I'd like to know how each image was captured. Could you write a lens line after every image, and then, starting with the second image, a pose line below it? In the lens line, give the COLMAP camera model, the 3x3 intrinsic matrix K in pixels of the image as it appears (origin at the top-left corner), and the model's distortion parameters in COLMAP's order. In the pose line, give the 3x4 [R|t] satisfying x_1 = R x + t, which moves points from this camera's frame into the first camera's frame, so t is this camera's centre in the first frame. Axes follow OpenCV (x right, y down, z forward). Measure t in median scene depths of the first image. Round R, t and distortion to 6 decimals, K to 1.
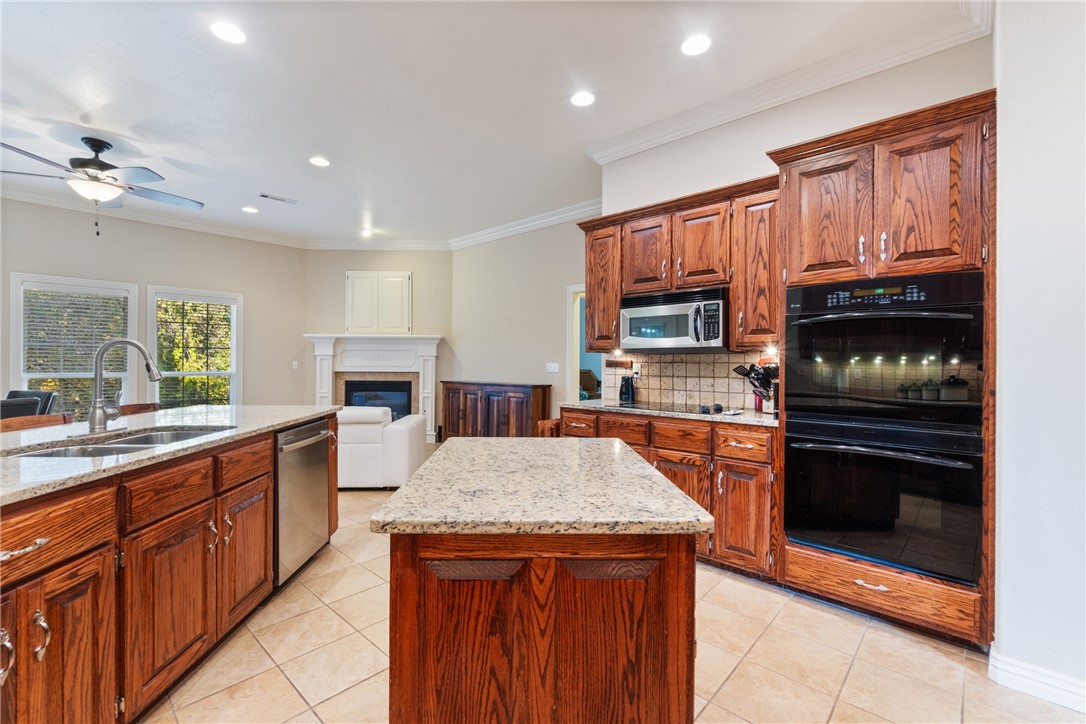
lens RADIAL K [[468.3, 0, 543.0], [0, 468.3, 362.0], [0, 0, 1]] dist [-0.000207, -0.000068]
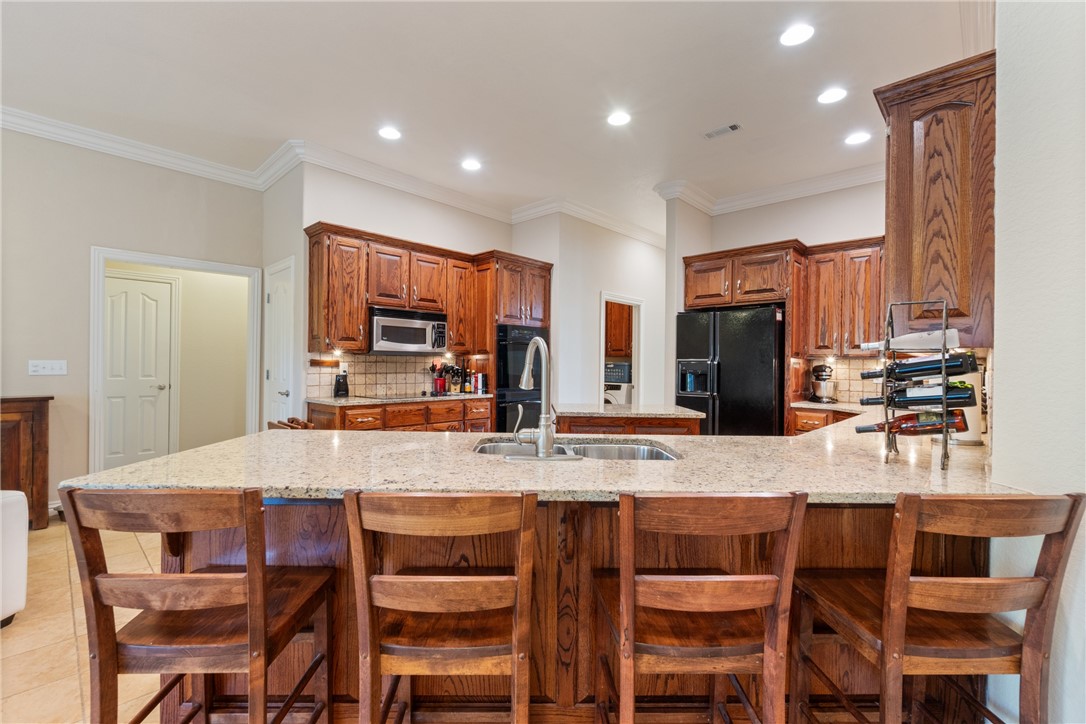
lens RADIAL K [[469.9, 0, 543.0], [0, 469.9, 362.0], [0, 0, 1]] dist [-0.000431, -0.000252]
pose [[0.015904, 0.000547, 0.999873, -1.050397], [-0.010984, 0.999940, -0.000372, -0.003800], [-0.999813, -0.010977, 0.015909, 0.589432]]
